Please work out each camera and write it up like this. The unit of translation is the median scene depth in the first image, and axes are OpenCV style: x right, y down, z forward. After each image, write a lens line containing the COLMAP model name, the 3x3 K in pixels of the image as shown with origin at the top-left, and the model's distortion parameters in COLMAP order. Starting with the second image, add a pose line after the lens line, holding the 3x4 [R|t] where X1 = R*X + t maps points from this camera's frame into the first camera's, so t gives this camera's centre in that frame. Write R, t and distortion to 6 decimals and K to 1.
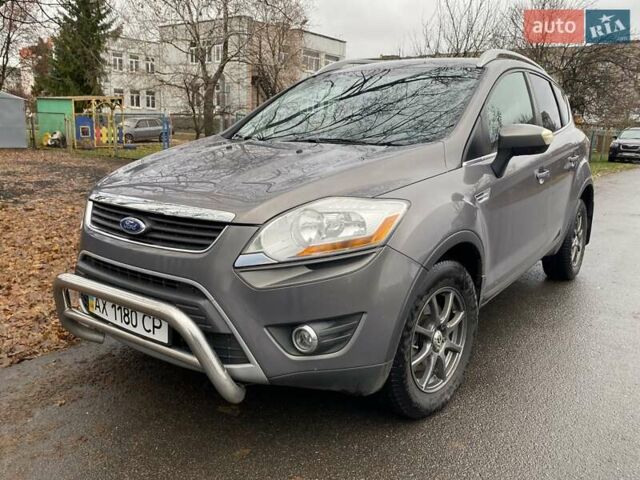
lens RADIAL K [[491.1, 0, 314.0], [0, 491.1, 236.9], [0, 0, 1]] dist [0.027922, 0.001349]
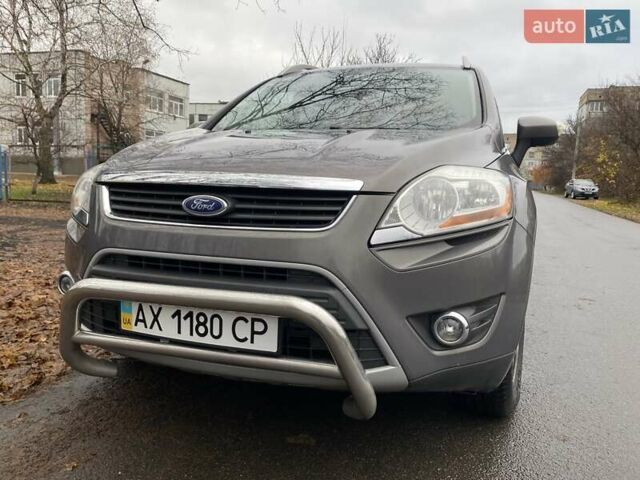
lens RADIAL K [[491.1, 0, 302.1], [0, 491.1, 242.6], [0, 0, 1]] dist [0.027922, 0.001349]
pose [[0.961740, -0.035246, 0.271688, -0.463133], [0.053999, 0.996623, -0.061860, 0.095772], [-0.268590, 0.074164, 0.960395, 0.242546]]
